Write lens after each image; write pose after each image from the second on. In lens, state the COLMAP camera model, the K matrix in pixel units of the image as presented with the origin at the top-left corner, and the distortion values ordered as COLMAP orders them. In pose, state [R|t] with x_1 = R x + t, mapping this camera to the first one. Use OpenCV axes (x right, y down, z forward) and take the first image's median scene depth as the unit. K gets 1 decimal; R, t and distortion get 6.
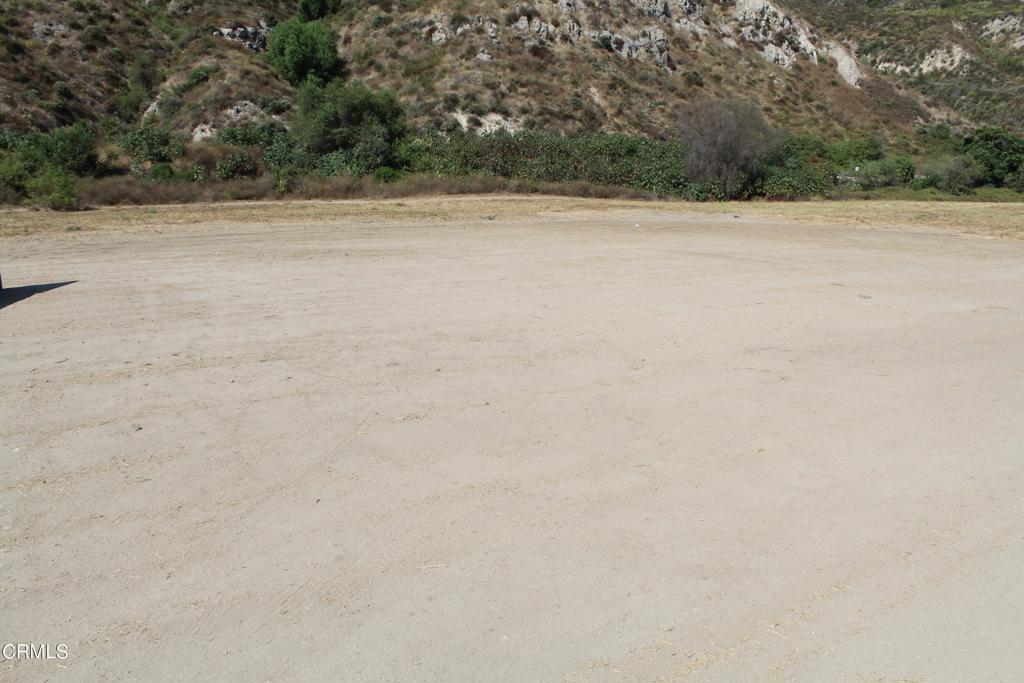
lens RADIAL K [[862.7, 0, 512.0], [0, 862.7, 341.5], [0, 0, 1]] dist [-0.176941, 0.161962]
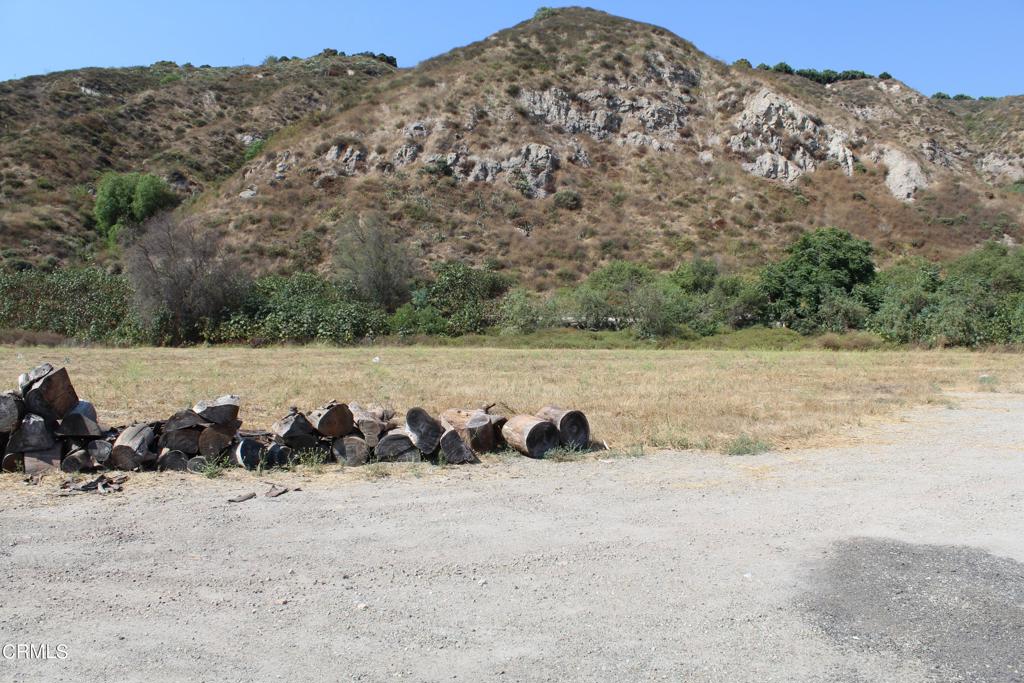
lens RADIAL K [[862.7, 0, 512.0], [0, 862.7, 341.5], [0, 0, 1]] dist [-0.176941, 0.161962]
pose [[0.893120, 0.003111, -0.449807, 0.522148], [-0.089502, 0.981210, -0.170926, -0.047394], [0.440824, 0.192916, 0.876617, 0.314994]]
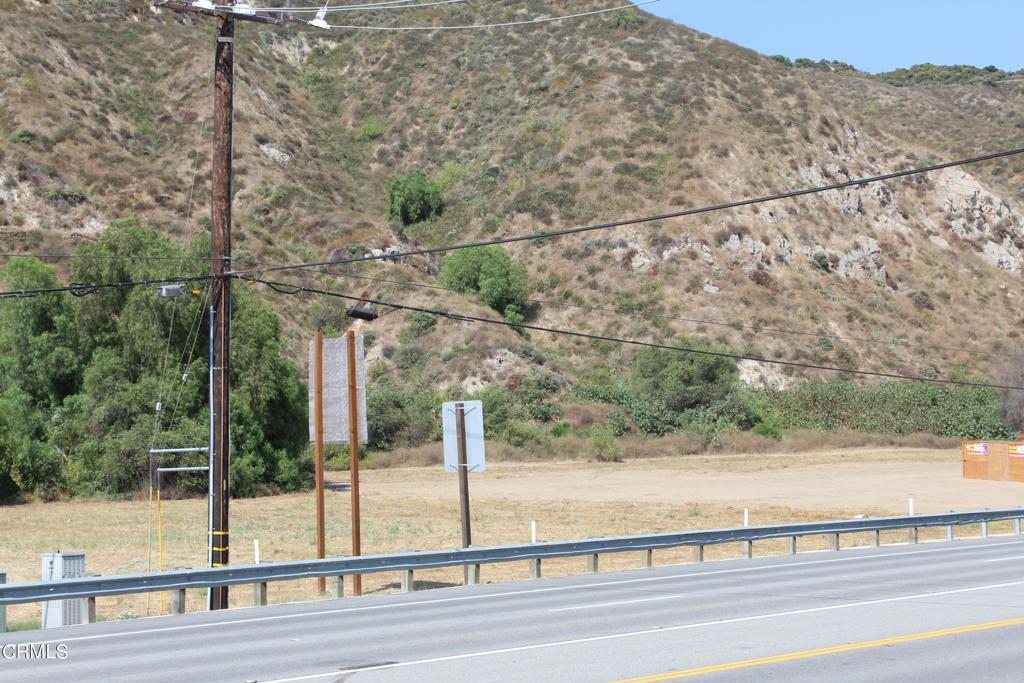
lens RADIAL K [[1959.5, 0, 512.0], [0, 1959.5, 341.5], [0, 0, 1]] dist [0.012654, -0.080212]
pose [[0.988685, -0.016635, 0.149081, -0.441831], [0.050530, 0.972683, -0.226570, 0.124900], [-0.141240, 0.231539, 0.962518, -0.712207]]
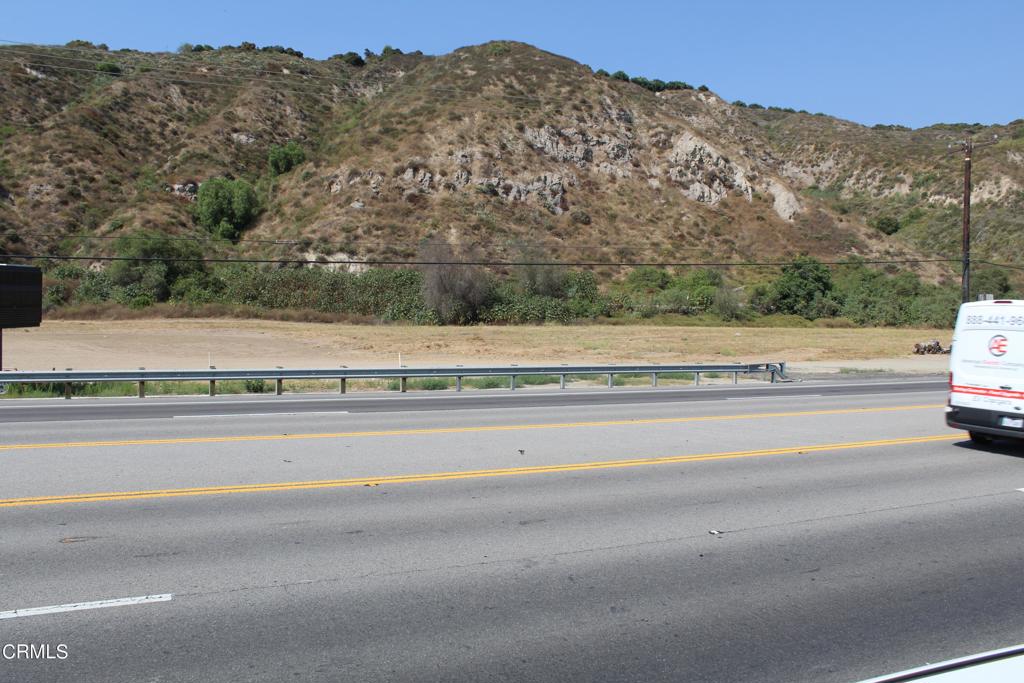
lens RADIAL K [[862.7, 0, 512.0], [0, 862.7, 341.5], [0, 0, 1]] dist [-0.176941, 0.161962]
pose [[0.978909, 0.014540, -0.203781, 0.354827], [-0.046161, 0.987411, -0.151289, 0.015538], [0.199016, 0.157505, 0.967256, -0.057212]]
